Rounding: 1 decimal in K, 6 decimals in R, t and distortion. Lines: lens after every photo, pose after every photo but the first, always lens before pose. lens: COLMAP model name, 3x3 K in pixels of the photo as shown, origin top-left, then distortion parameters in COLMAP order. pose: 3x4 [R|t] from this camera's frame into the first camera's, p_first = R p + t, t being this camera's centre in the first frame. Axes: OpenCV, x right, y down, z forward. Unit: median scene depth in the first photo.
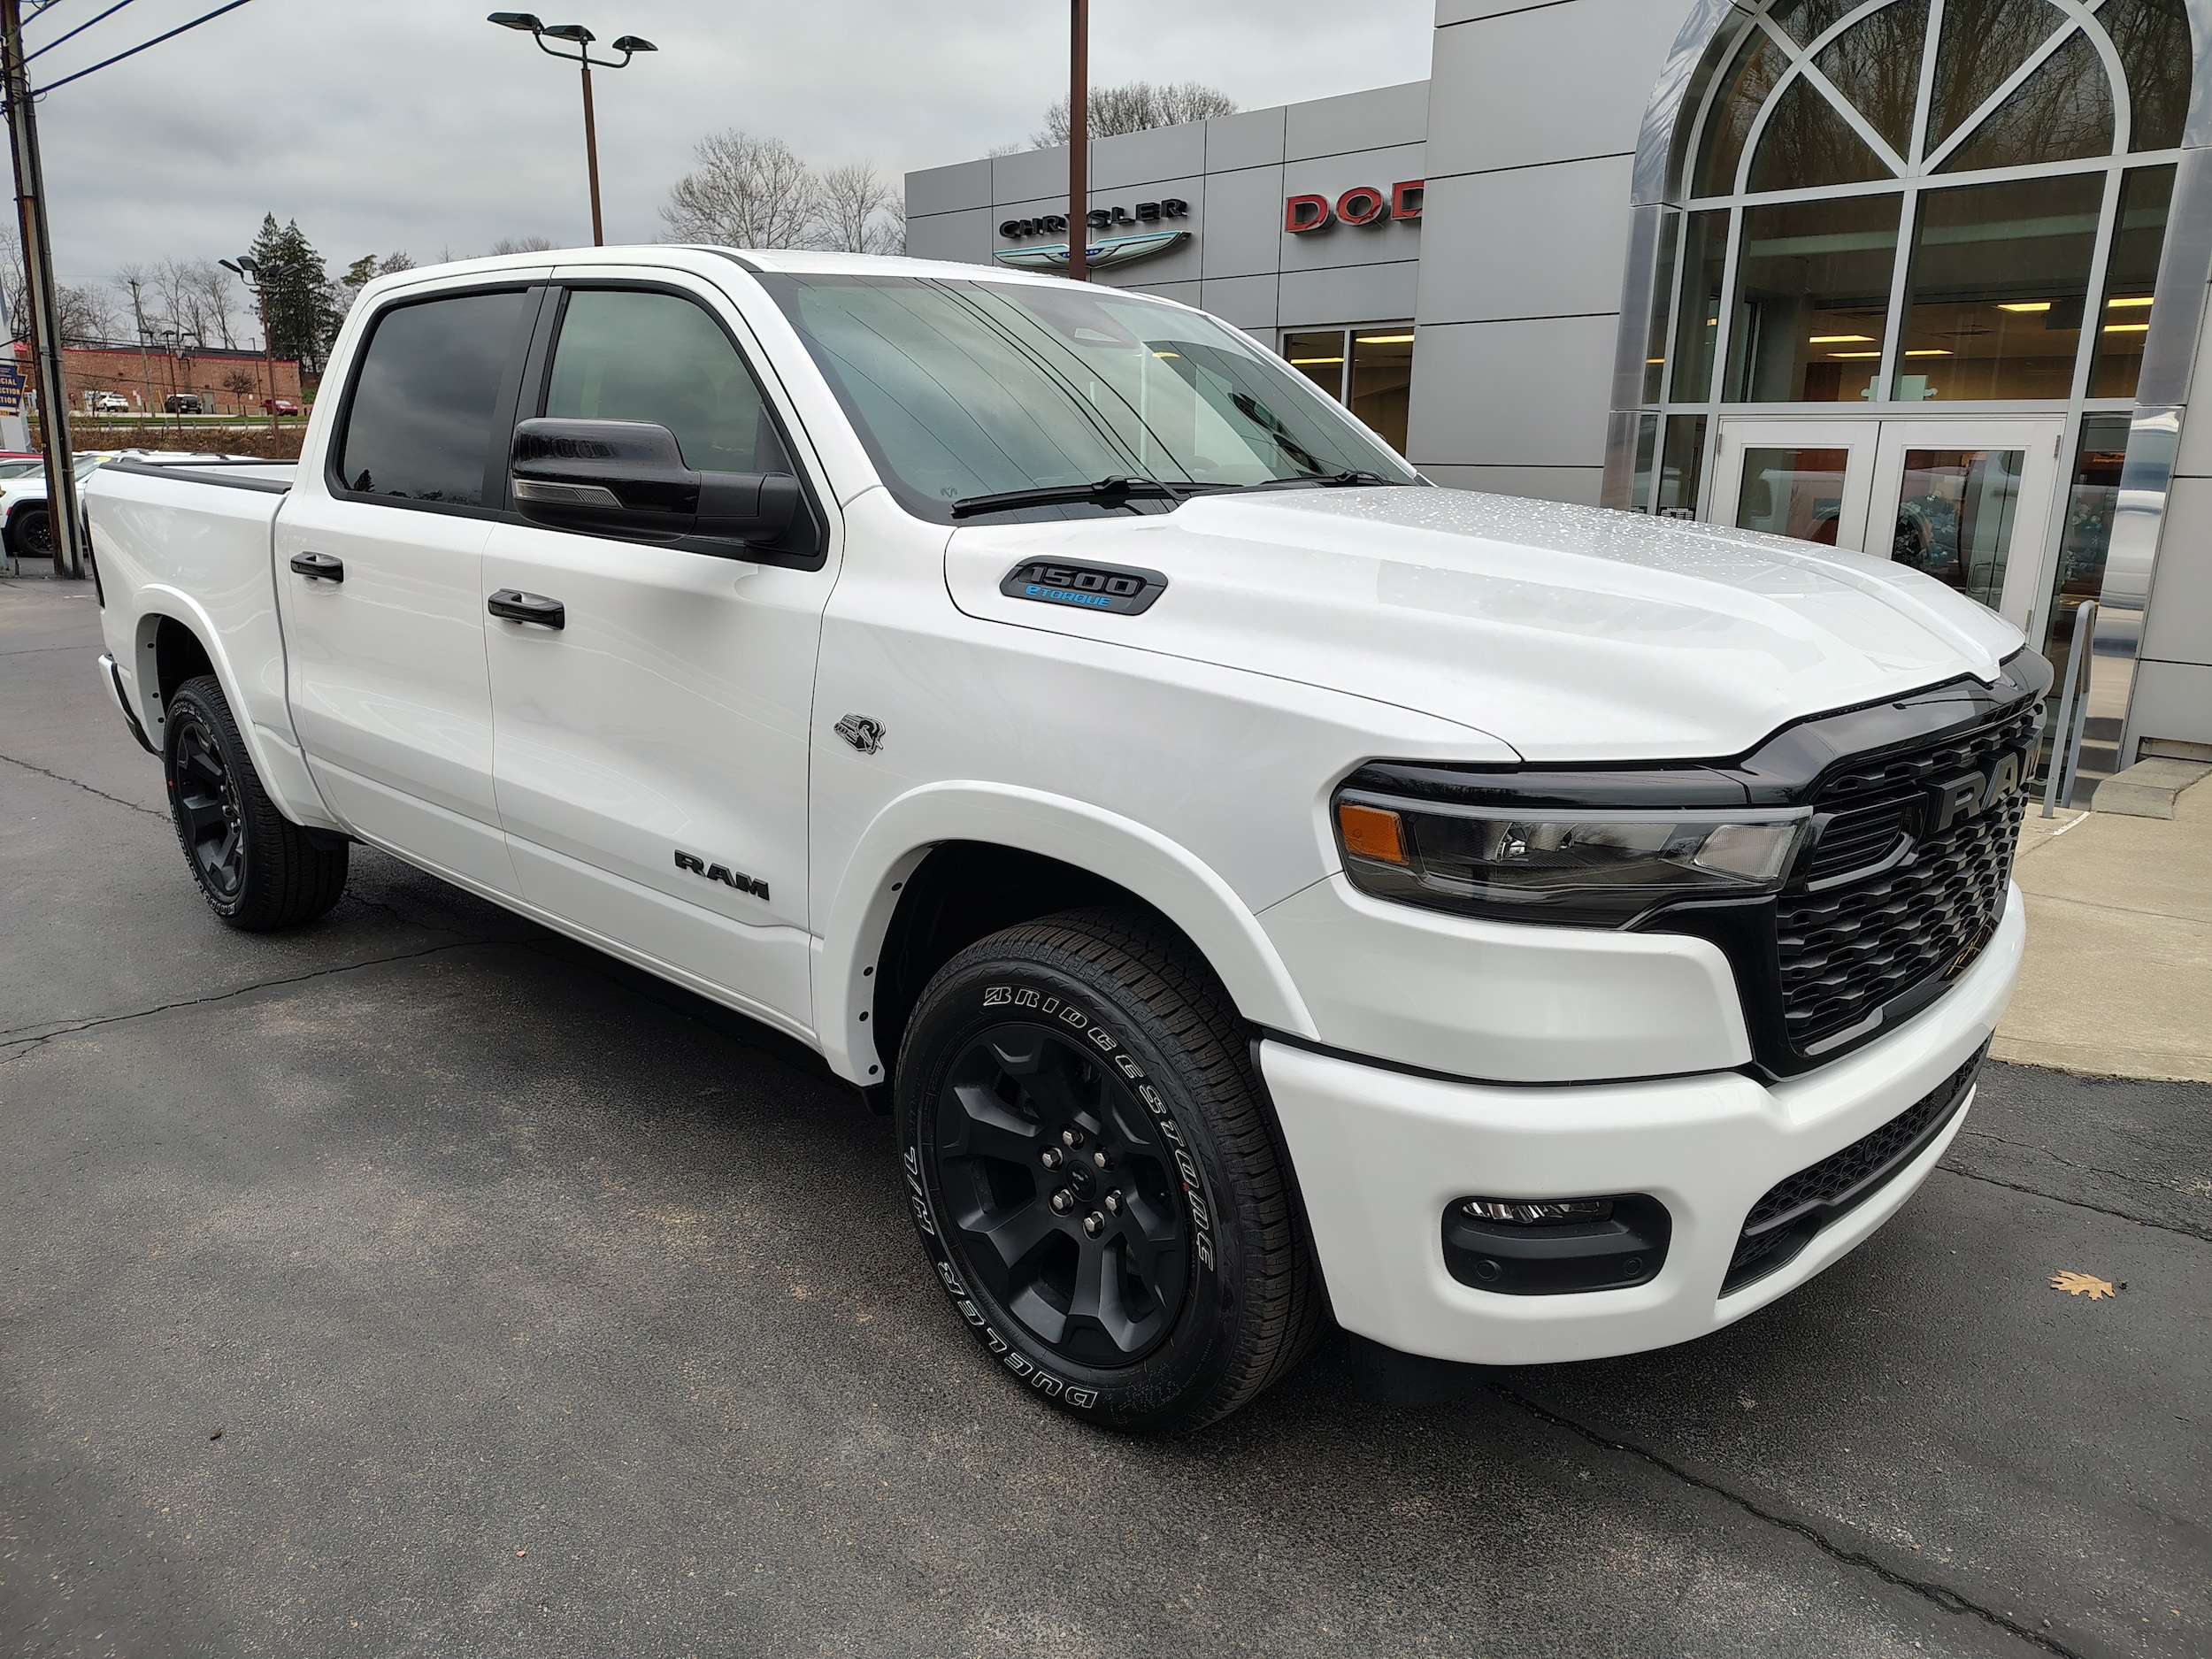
lens RADIAL K [[1507.0, 0, 1112.7], [0, 1507.0, 841.2], [0, 0, 1]] dist [0.013965, -0.007104]
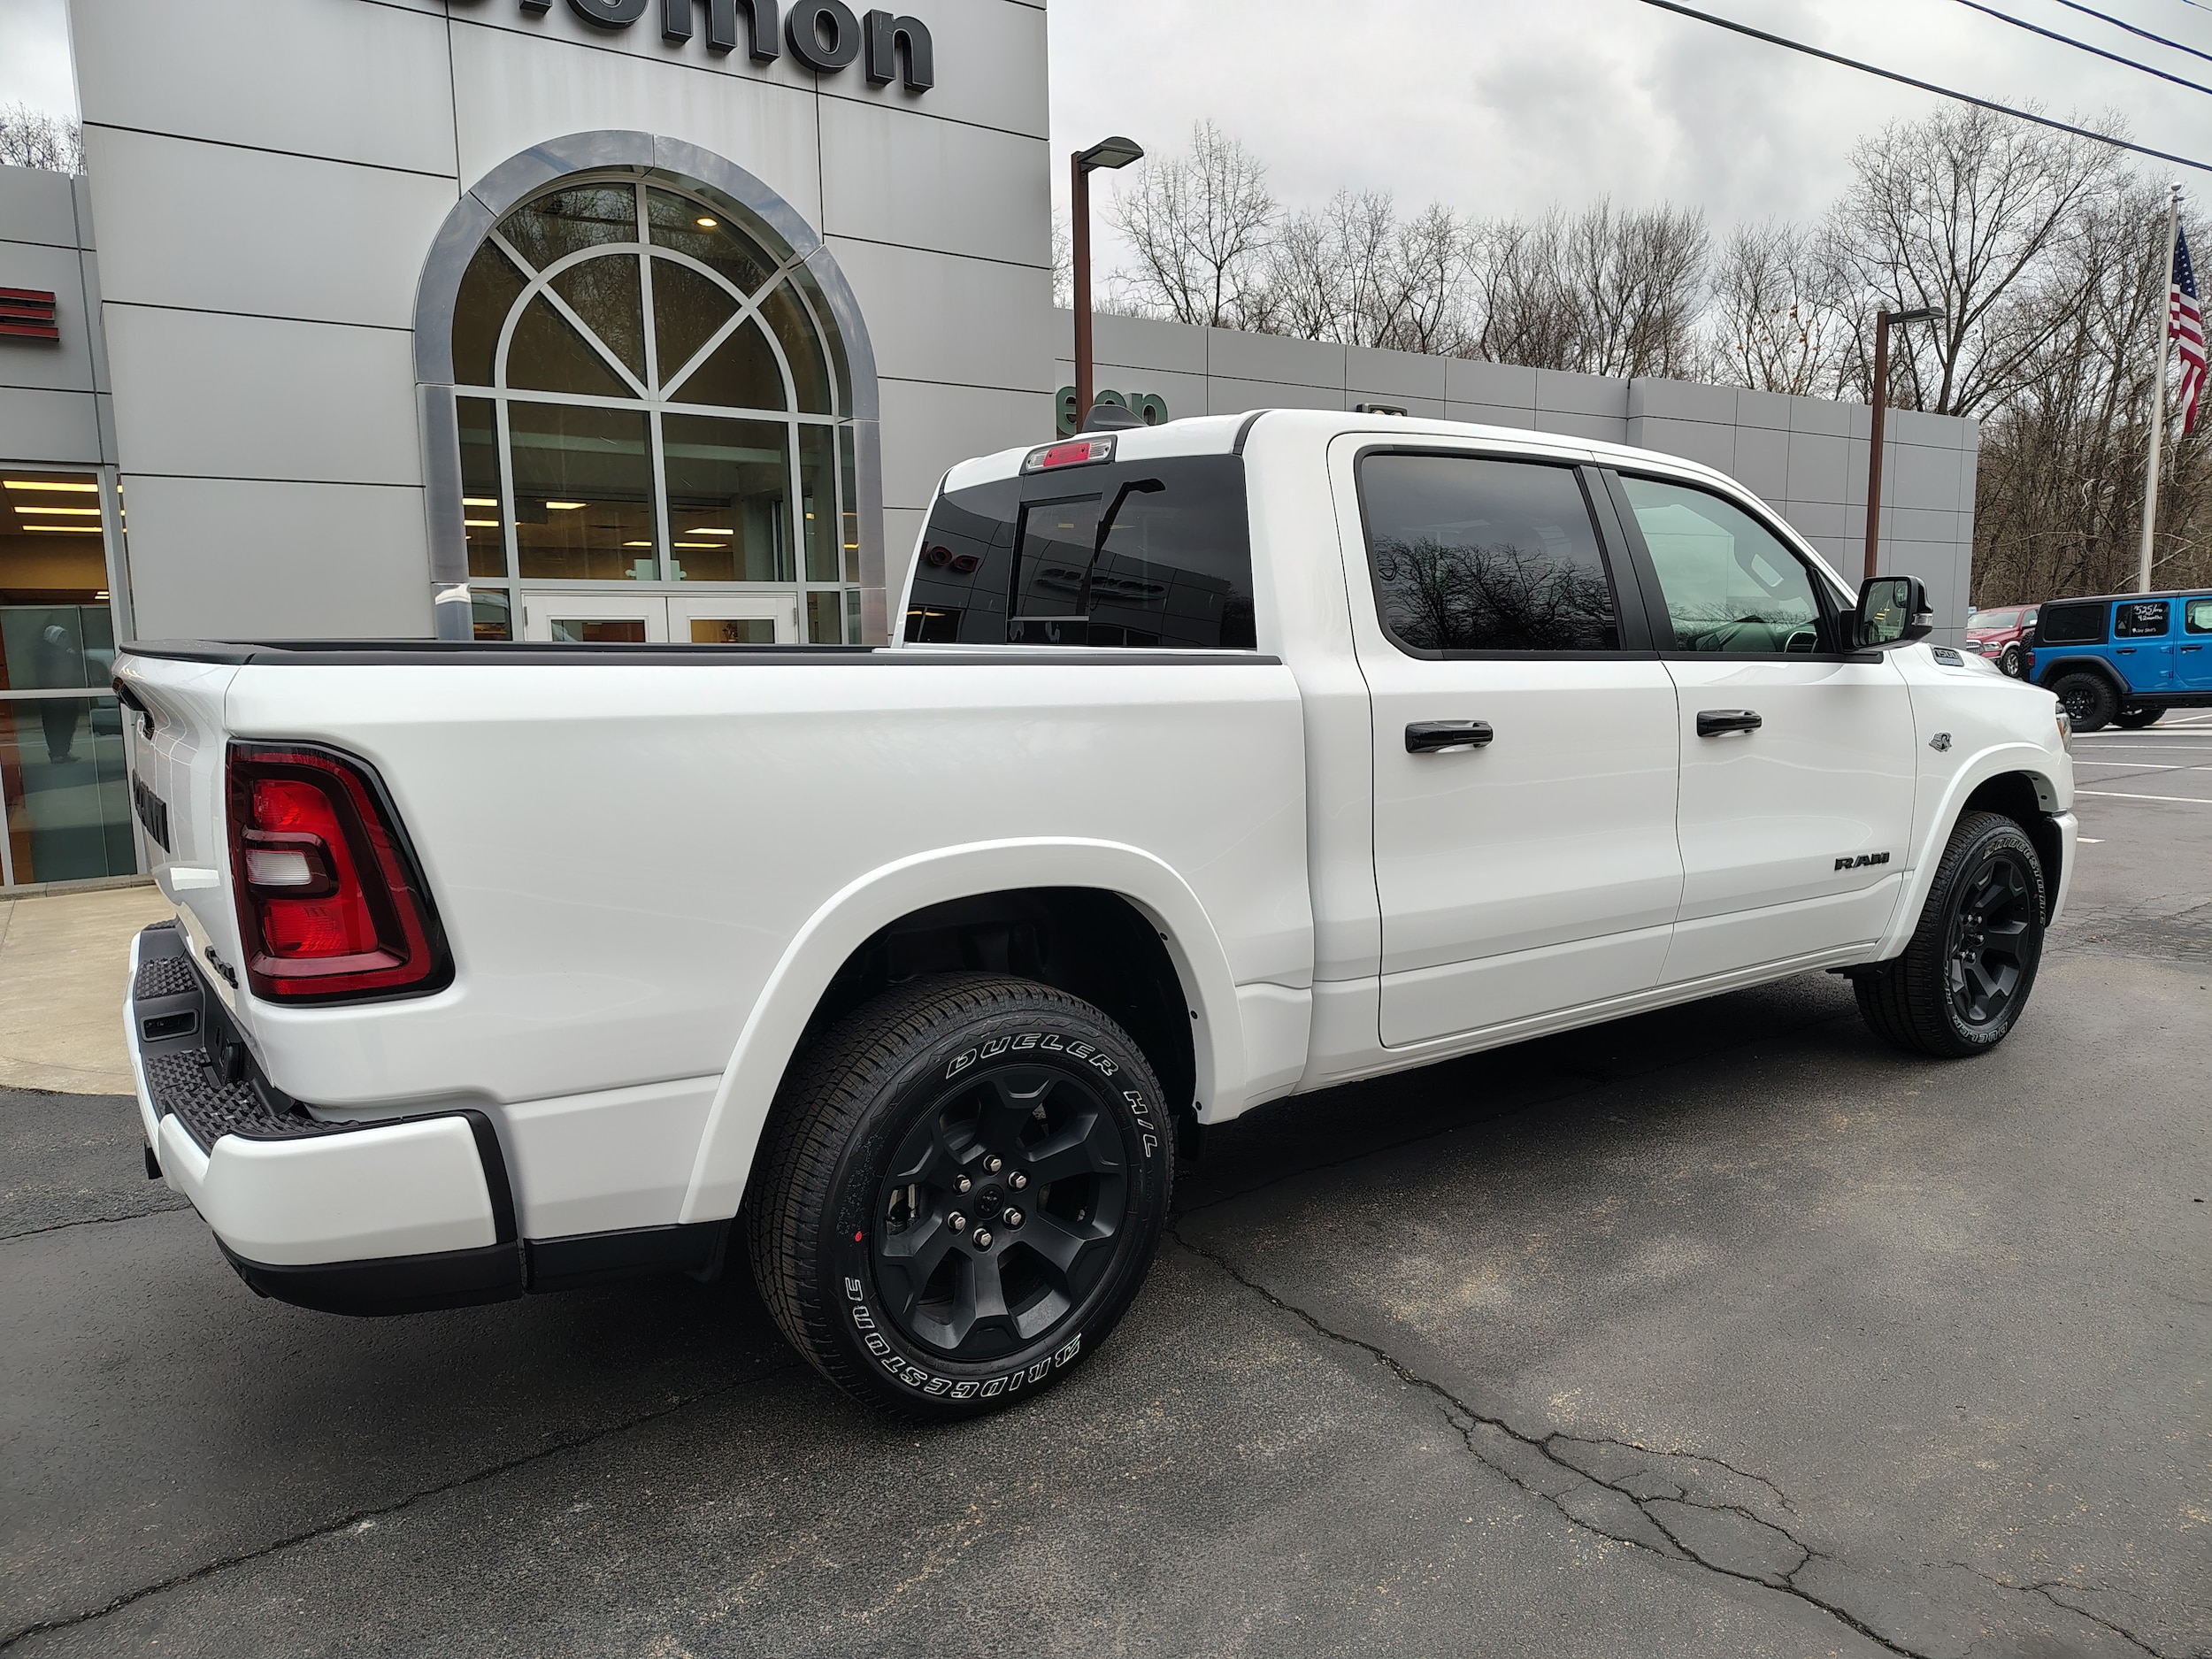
lens RADIAL K [[1540.5, 0, 1120.9], [0, 1540.5, 832.2], [0, 0, 1]] dist [0.031285, 0.001123]
pose [[0.201141, -0.141226, 0.969328, -0.649757], [0.263140, 0.960970, 0.085405, -0.114244], [-0.943557, 0.237891, 0.230453, 0.444567]]
